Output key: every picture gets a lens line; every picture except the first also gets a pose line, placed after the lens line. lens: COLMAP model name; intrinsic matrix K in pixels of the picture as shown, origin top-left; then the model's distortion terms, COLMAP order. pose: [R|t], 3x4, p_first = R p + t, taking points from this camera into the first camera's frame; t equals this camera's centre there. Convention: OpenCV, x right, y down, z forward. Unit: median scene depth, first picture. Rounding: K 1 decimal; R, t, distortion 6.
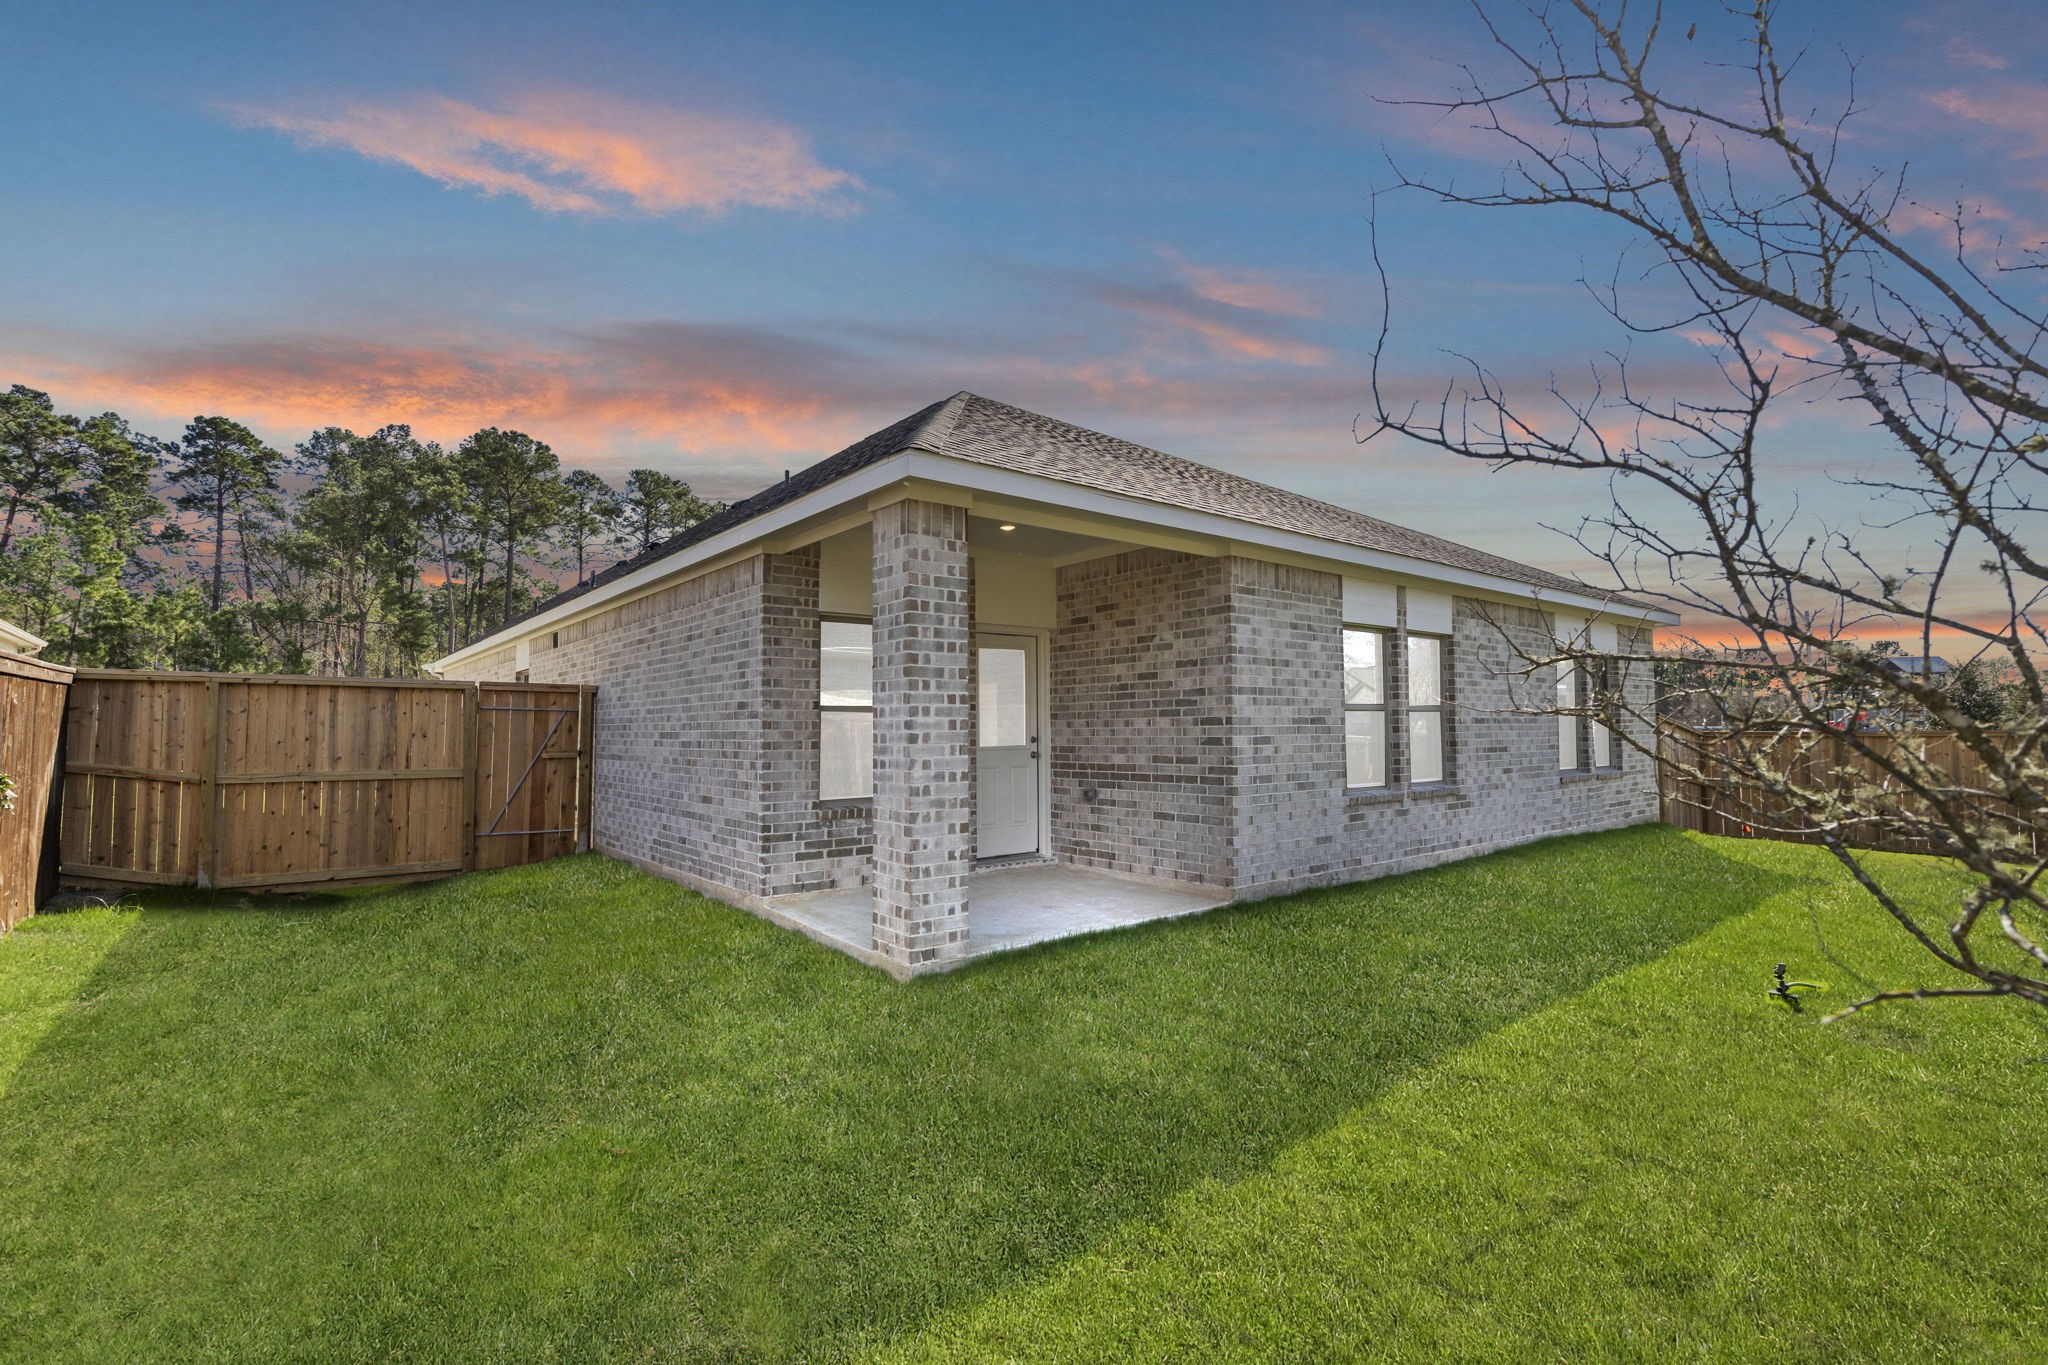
lens RADIAL K [[929.3, 0, 1024.2], [0, 929.3, 682.1], [0, 0, 1]] dist [-0.001546, 0.000625]
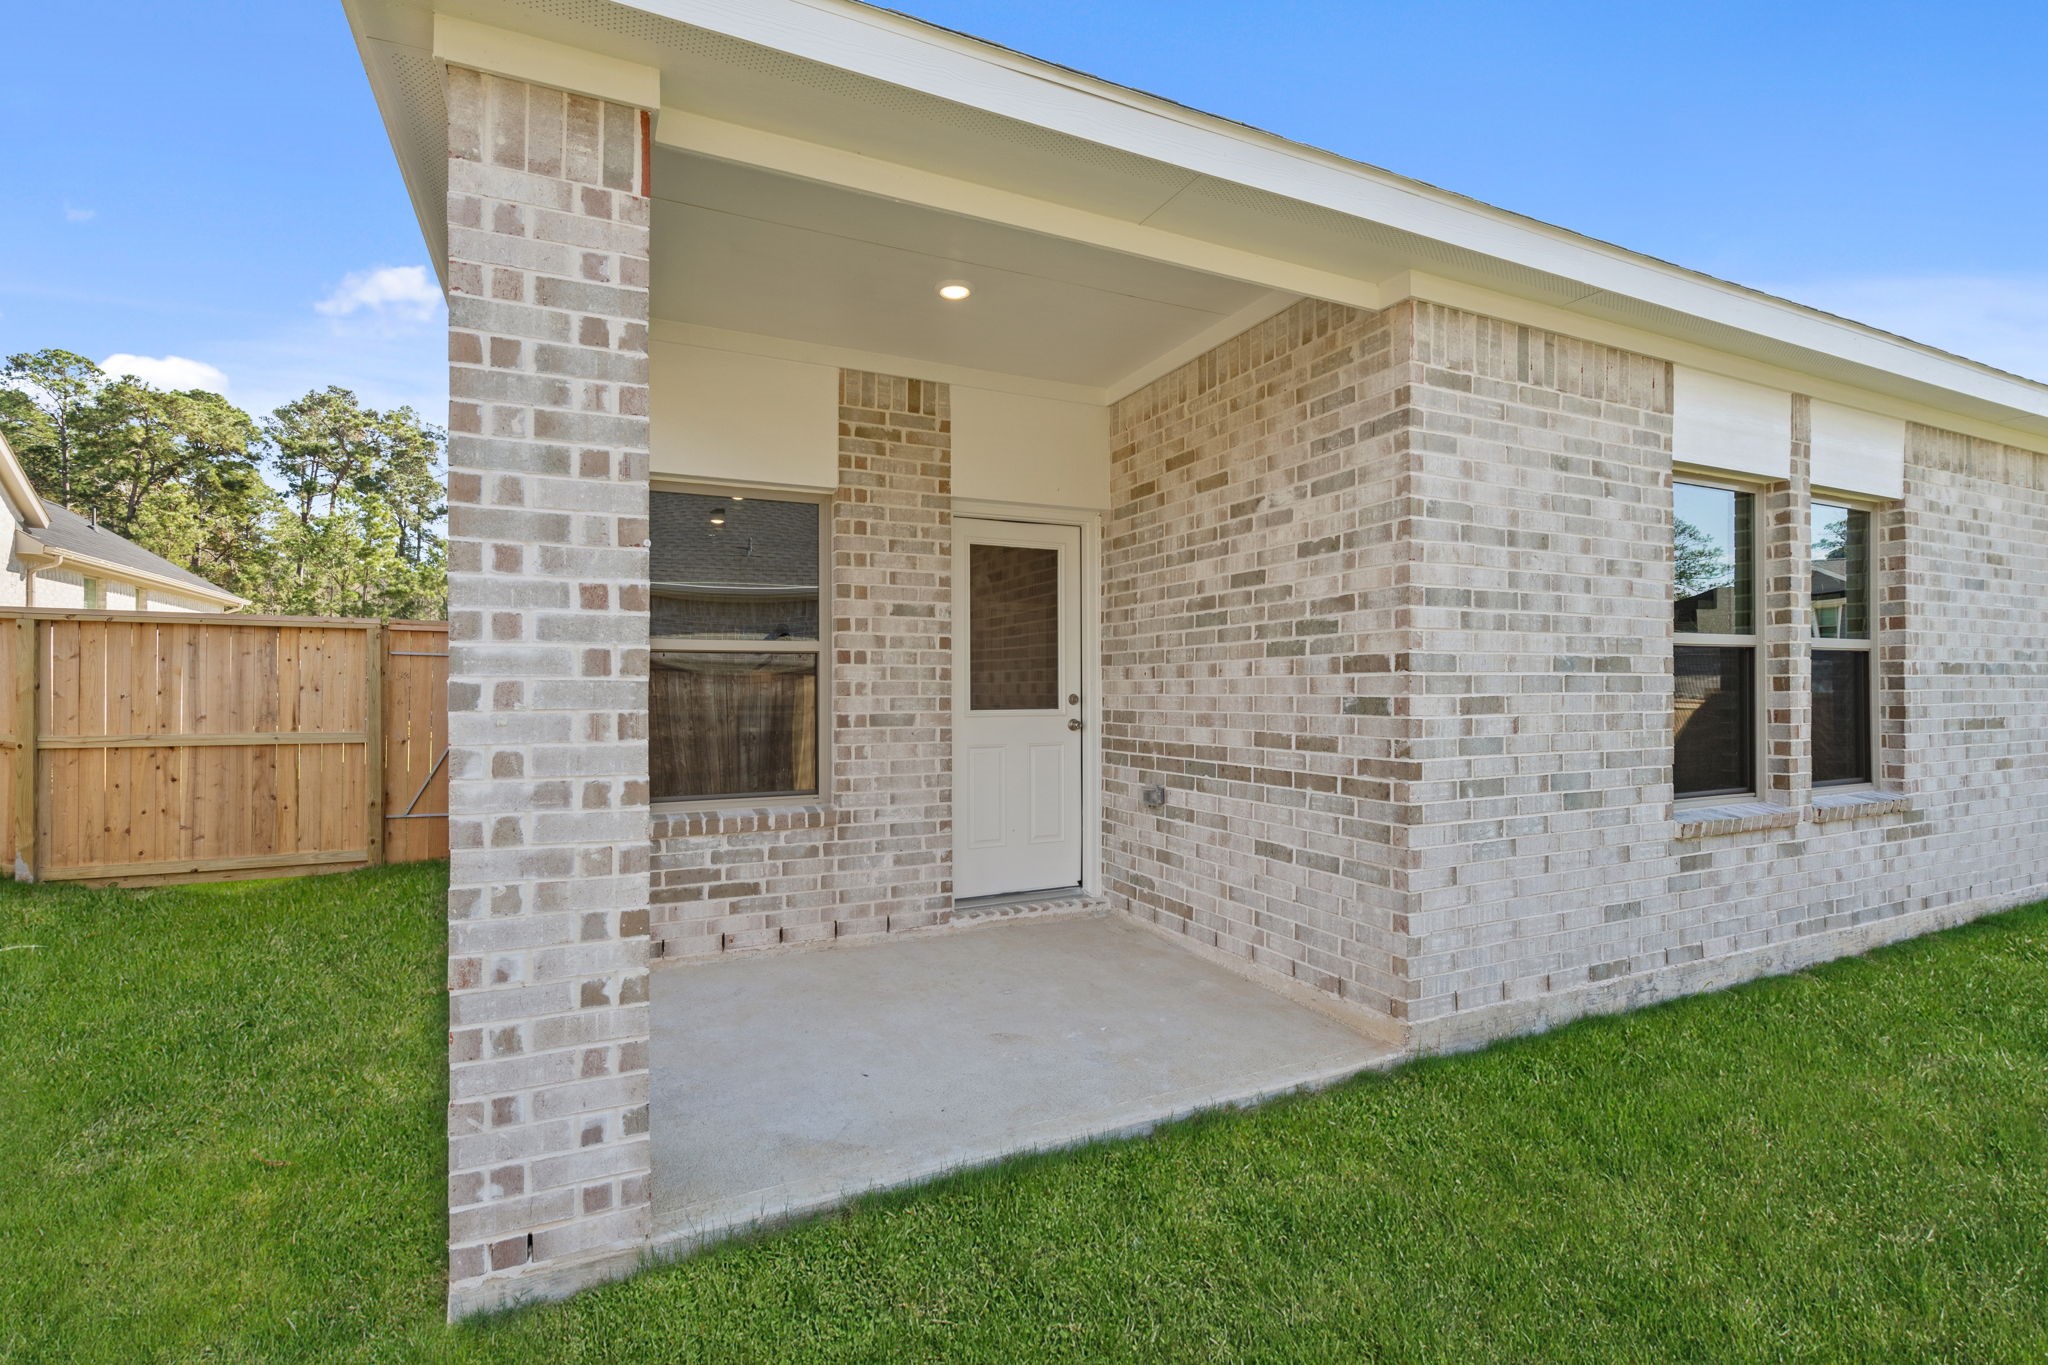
lens RADIAL K [[929.3, 0, 1022.0], [0, 929.3, 683.3], [0, 0, 1]] dist [-0.001546, 0.000625]
pose [[0.972253, 0.002390, -0.233919, 0.128112], [0.008569, 0.998913, 0.045820, 0.026086], [0.233774, -0.046554, 0.971176, 0.450325]]
